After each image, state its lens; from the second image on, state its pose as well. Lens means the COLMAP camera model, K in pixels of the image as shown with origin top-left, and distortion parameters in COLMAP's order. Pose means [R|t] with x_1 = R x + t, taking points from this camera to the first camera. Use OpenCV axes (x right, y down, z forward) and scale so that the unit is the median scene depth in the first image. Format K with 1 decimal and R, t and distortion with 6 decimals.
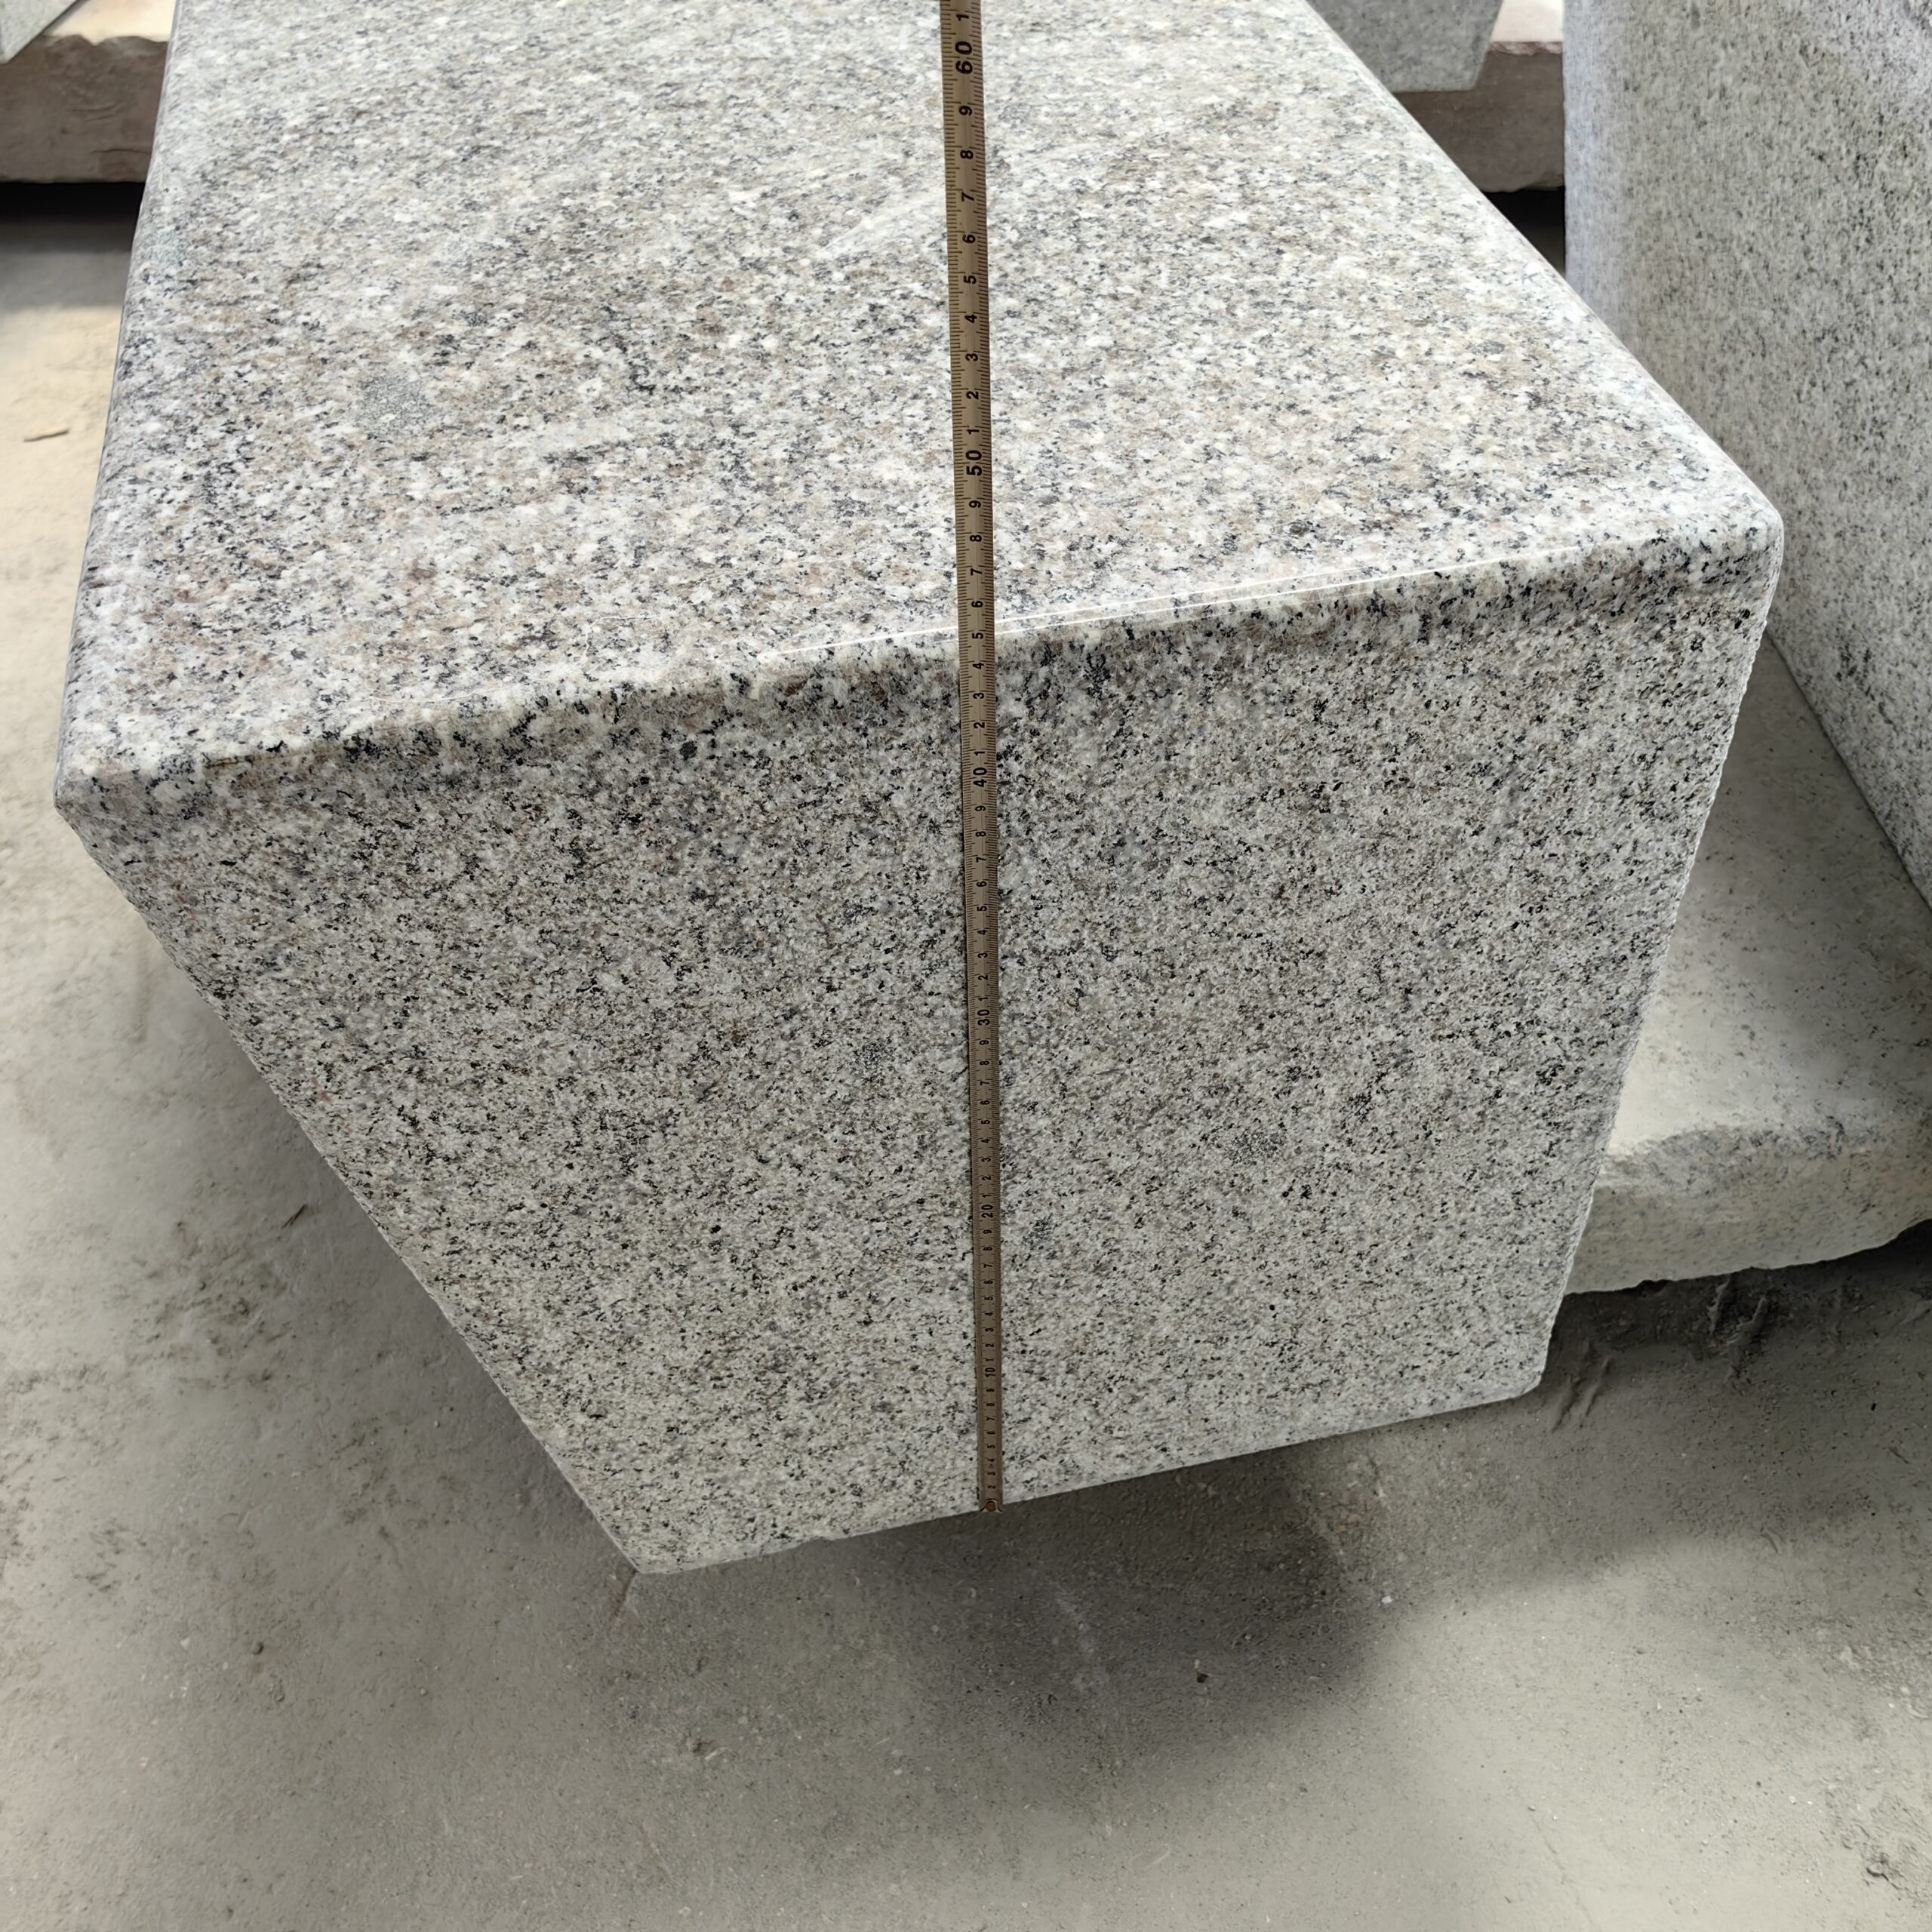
lens RADIAL K [[2081.2, 0, 975.7], [0, 2081.2, 976.6], [0, 0, 1]] dist [0.002967, 0.000000]
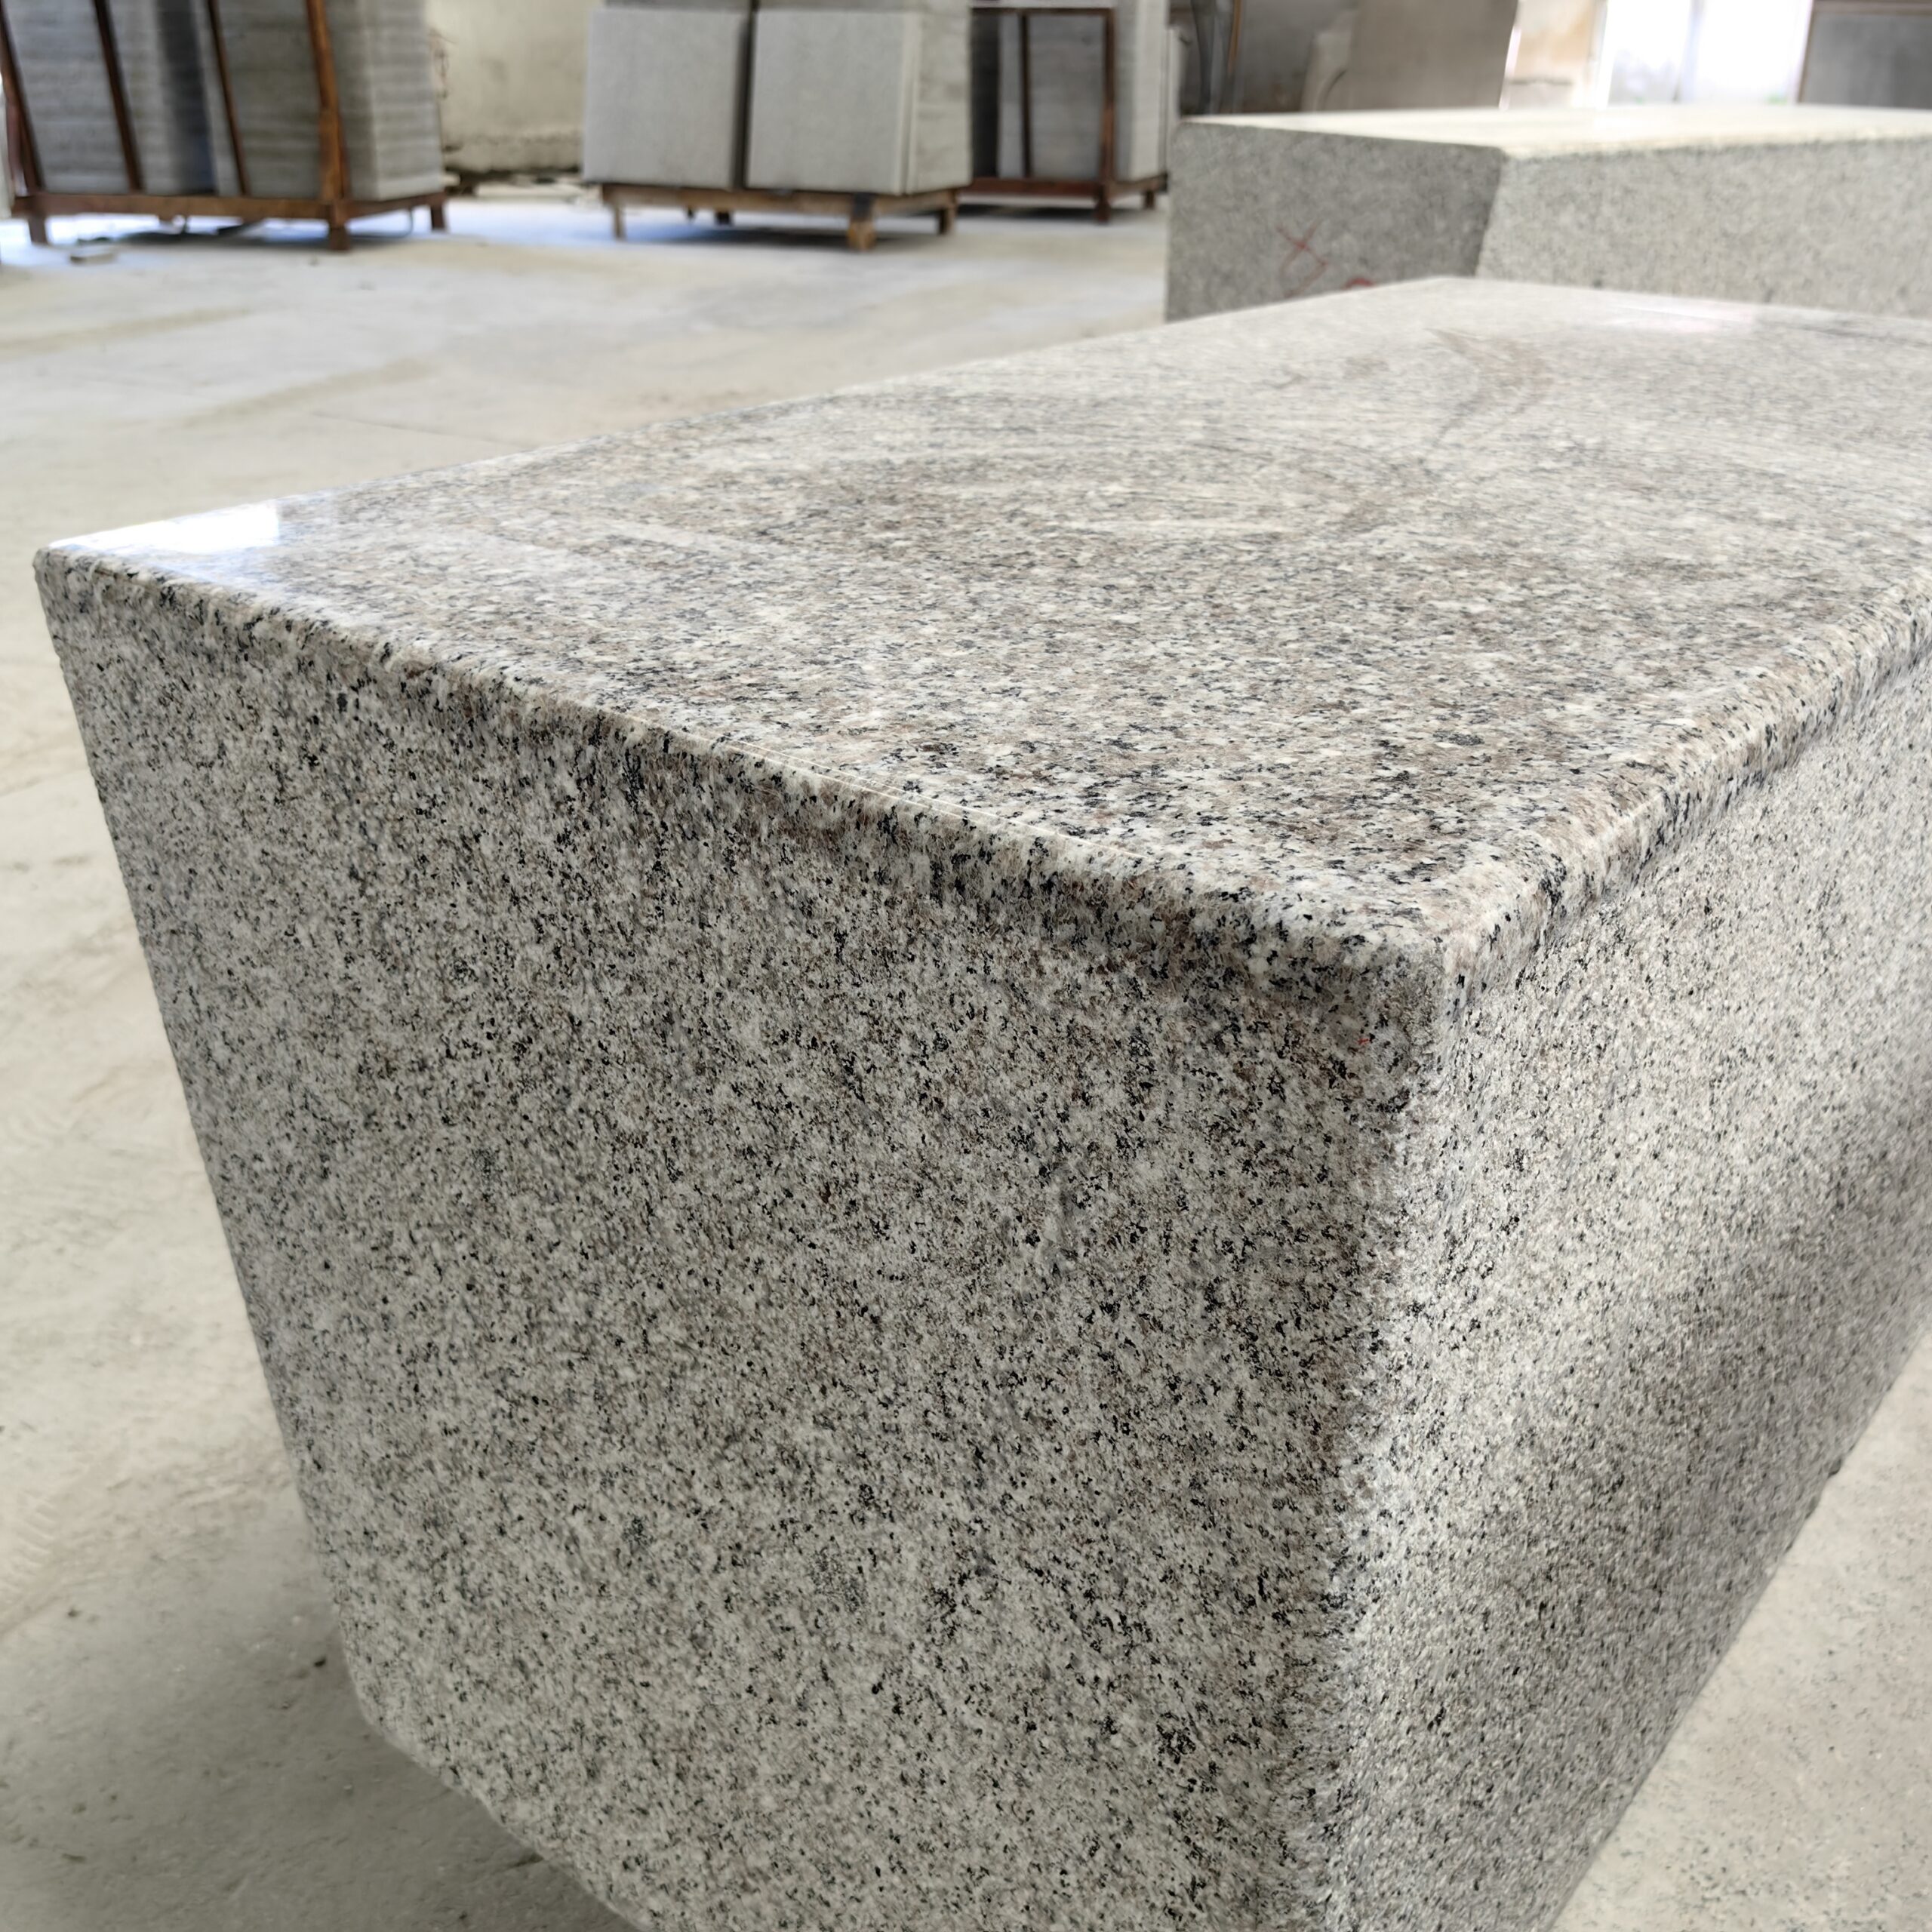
lens RADIAL K [[2081.2, 0, 967.7], [0, 2081.2, 973.1], [0, 0, 1]] dist [0.002967, 0.000000]
pose [[0.637414, 0.357077, -0.682788, 0.675122], [-0.561972, 0.821693, -0.094907, -0.063464], [0.527153, 0.444202, 0.724427, 0.405547]]
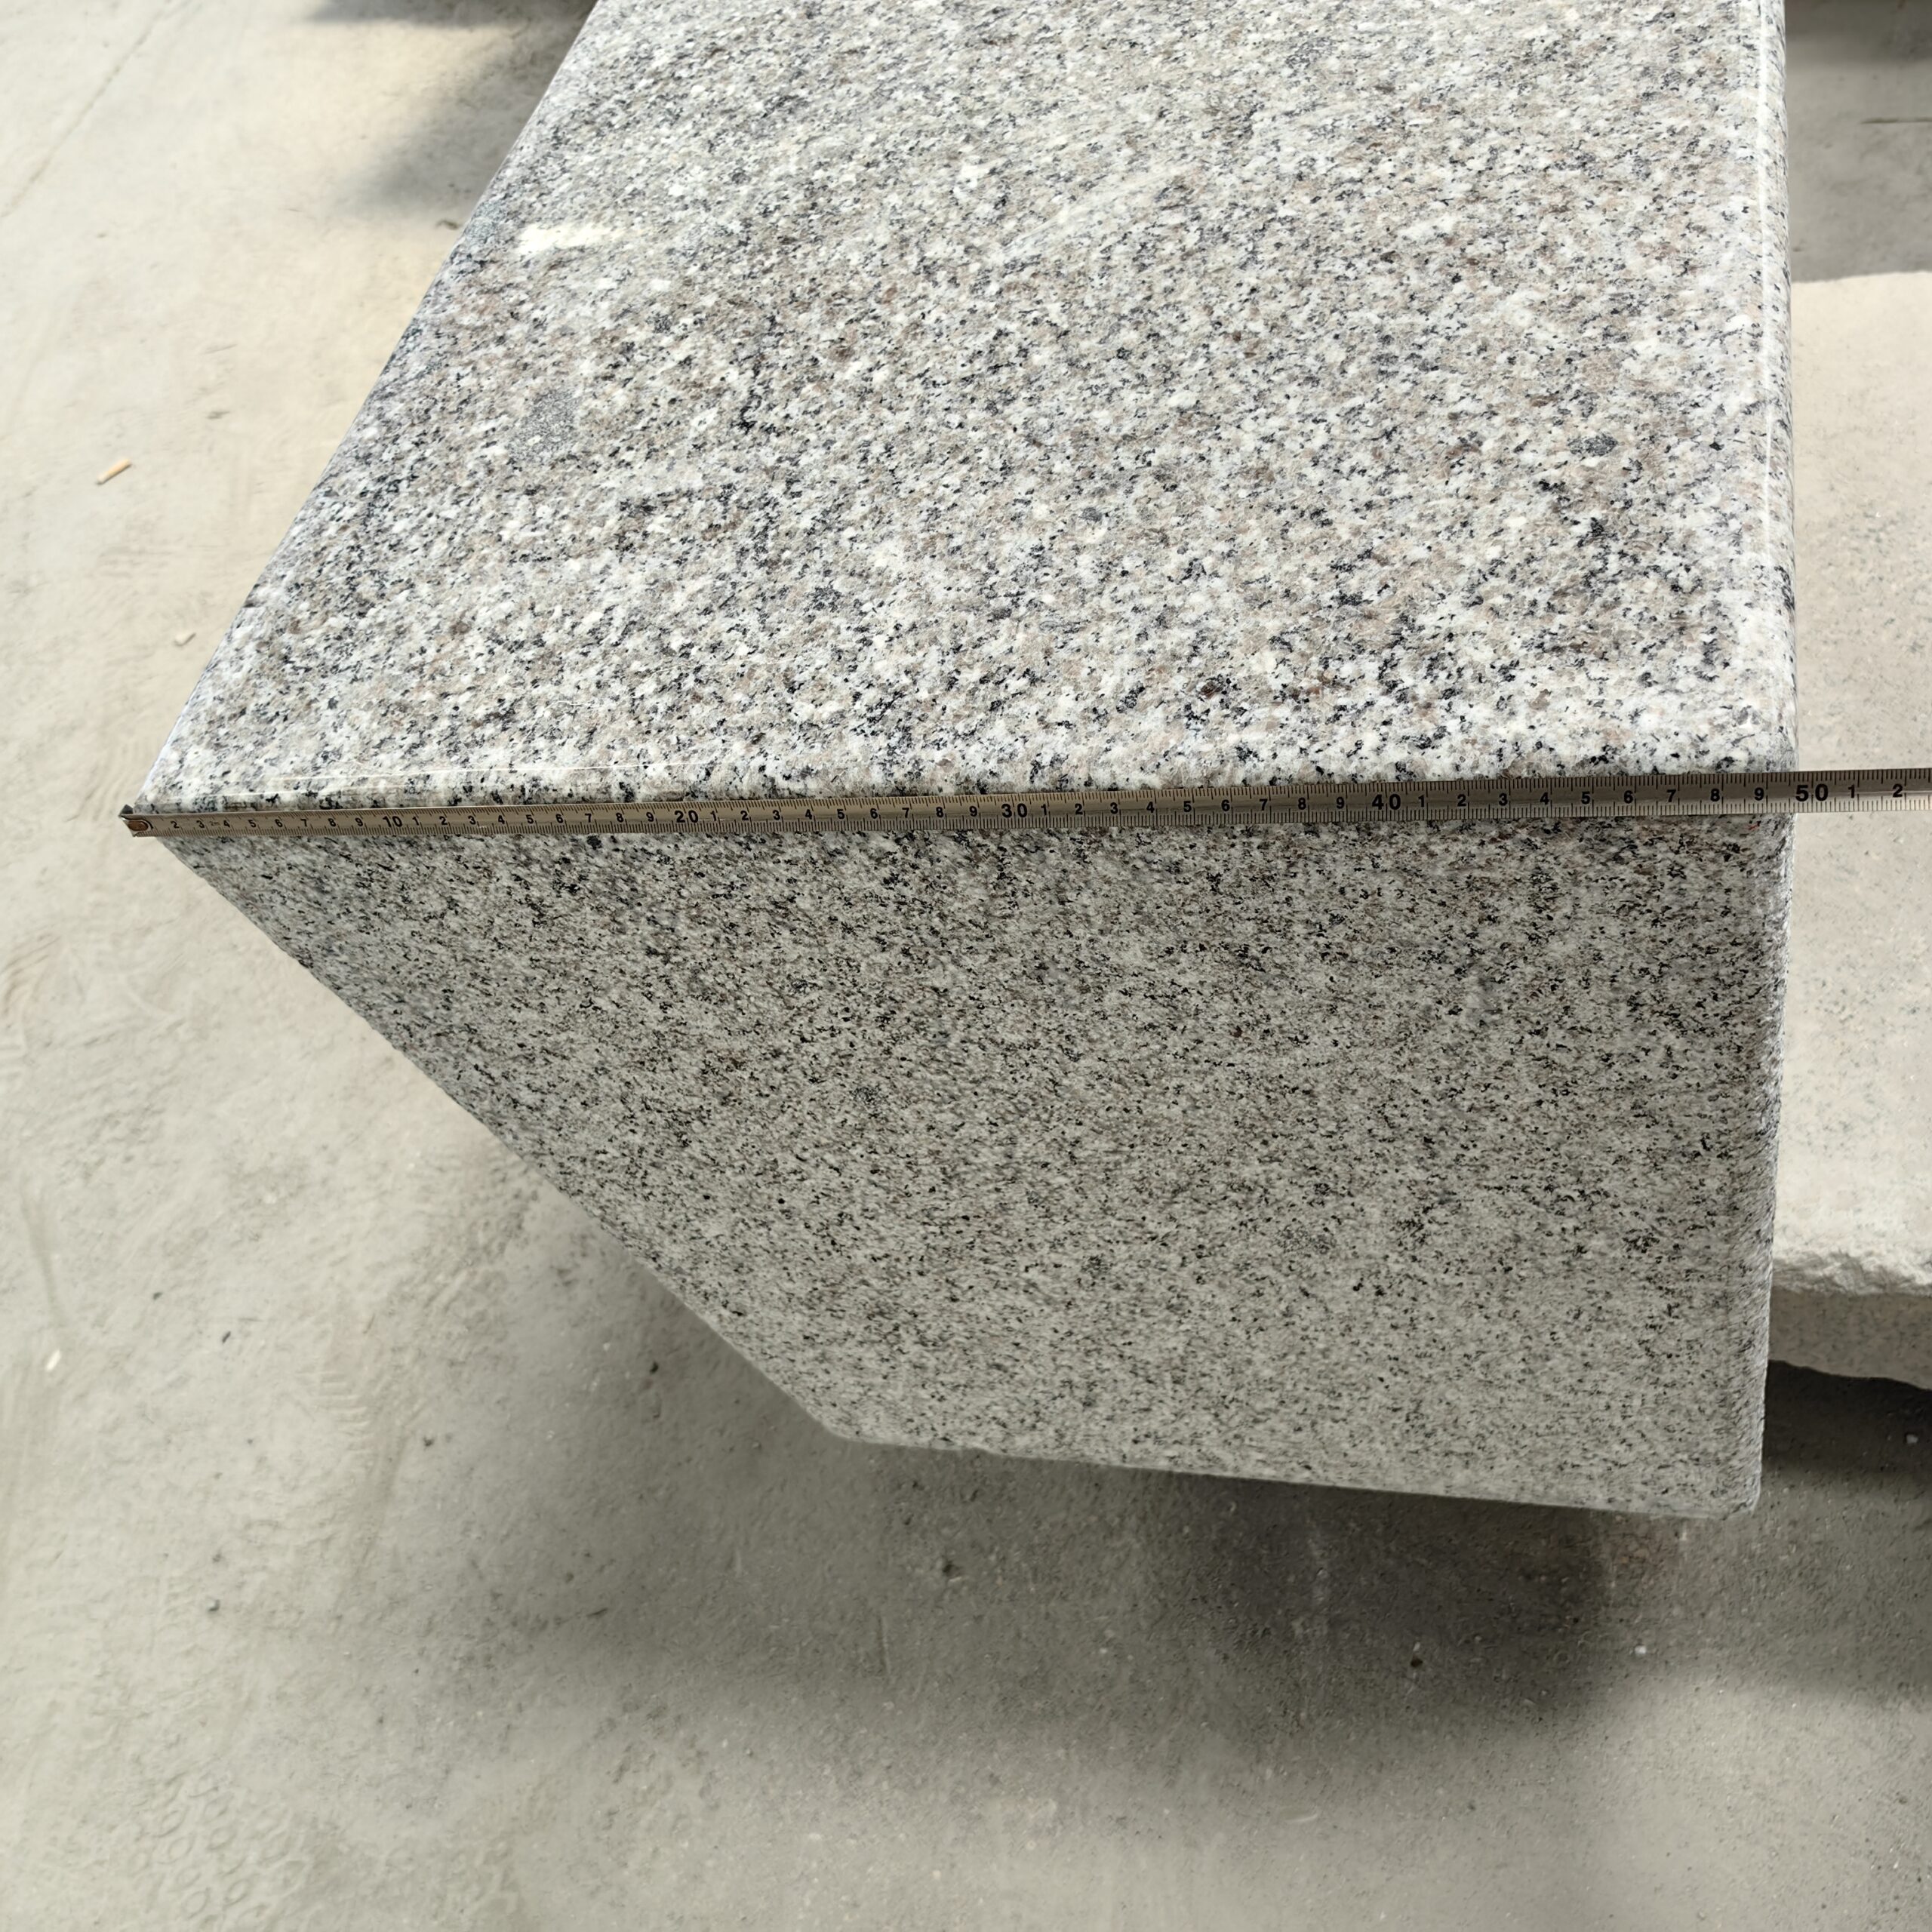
lens RADIAL K [[2081.2, 0, 952.8], [0, 2081.2, 983.4], [0, 0, 1]] dist [0.002967, 0.000000]
pose [[0.875541, 0.194664, -0.442192, 0.434731], [-0.110370, 0.971624, 0.209200, -0.239076], [0.470368, -0.134358, 0.872182, 0.114346]]
